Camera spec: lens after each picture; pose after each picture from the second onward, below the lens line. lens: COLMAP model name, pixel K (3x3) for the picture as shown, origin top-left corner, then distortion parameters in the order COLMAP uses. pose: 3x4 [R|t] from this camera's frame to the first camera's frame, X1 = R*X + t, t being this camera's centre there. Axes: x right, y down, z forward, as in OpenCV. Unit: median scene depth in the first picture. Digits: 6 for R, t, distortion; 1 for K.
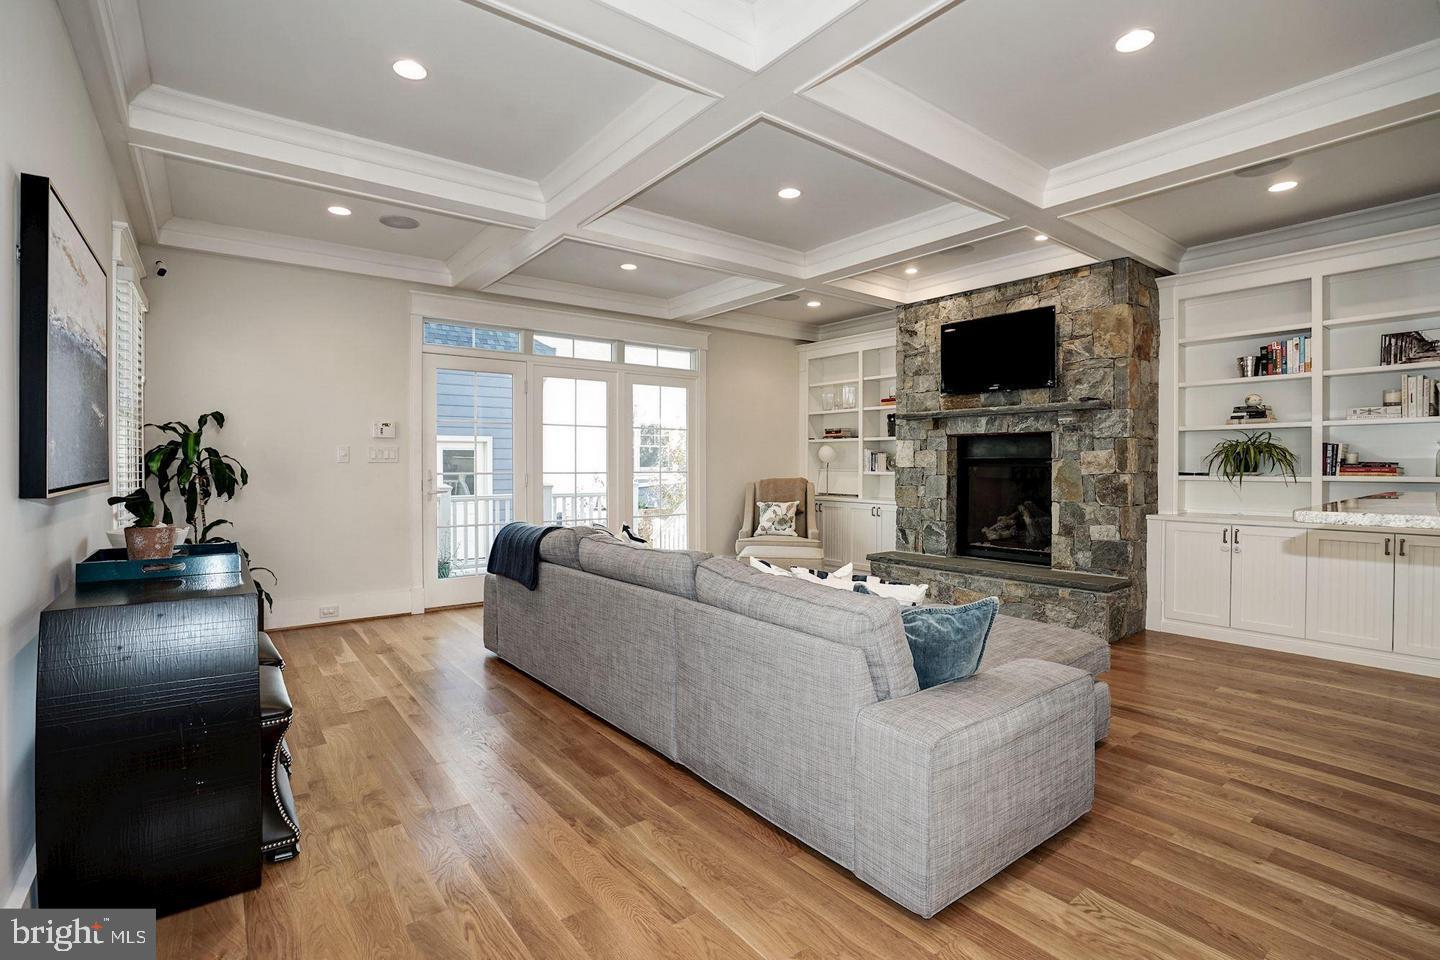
lens RADIAL K [[678.0, 0, 724.4], [0, 678.0, 469.4], [0, 0, 1]] dist [-0.000983, -0.000005]
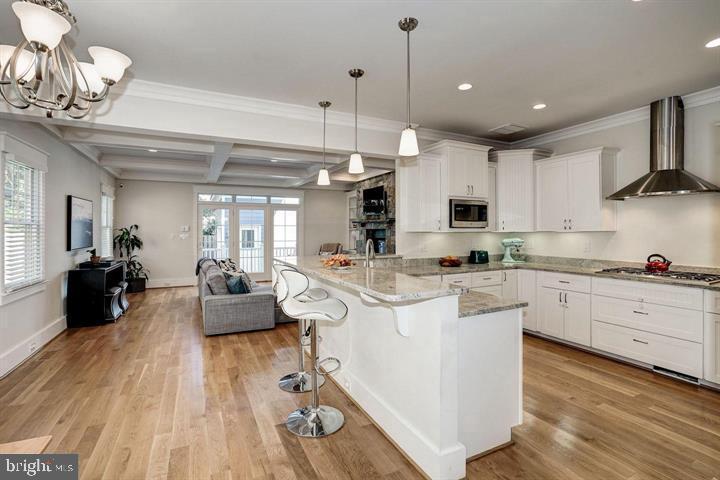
lens RADIAL K [[335.2, 0, 354.5], [0, 335.2, 233.9], [0, 0, 1]] dist [-0.038656, 0.000120]
pose [[0.978507, 0.002491, -0.206201, 0.610775], [-0.002883, 0.999995, -0.001601, -0.031533], [0.206196, 0.002161, 0.978508, -0.383630]]
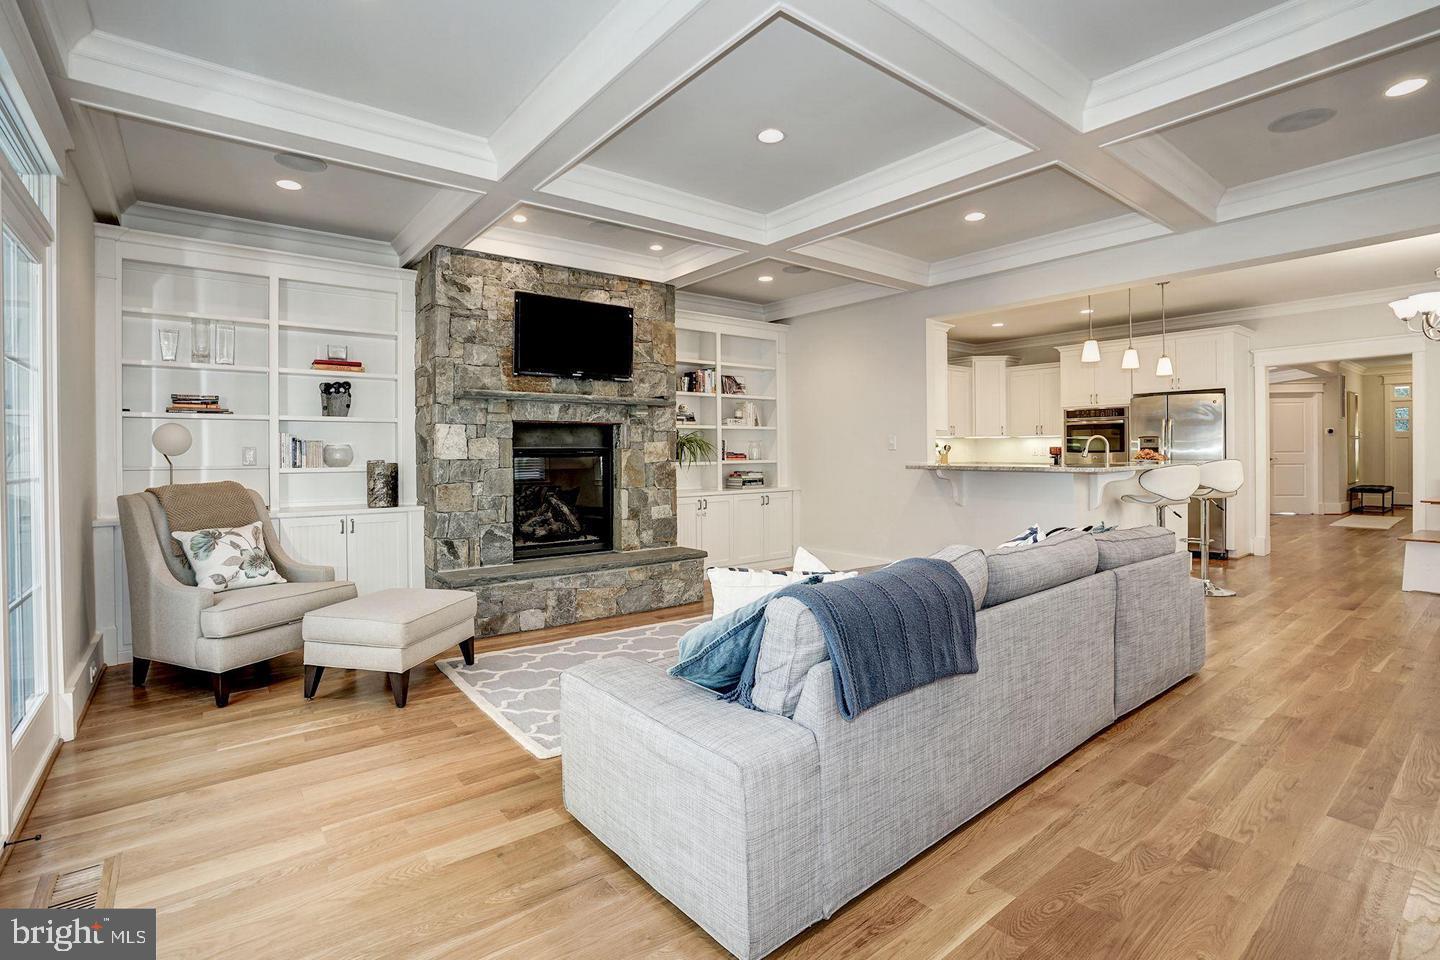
lens RADIAL K [[719.0, 0, 724.8], [0, 719.0, 445.1], [0, 0, 1]] dist [-0.000697, -0.000065]
pose [[0.012623, 0.009518, 0.999875, -0.617090], [0.014324, 0.999850, -0.009698, -0.007894], [-0.999818, 0.014444, 0.012485, 0.779117]]
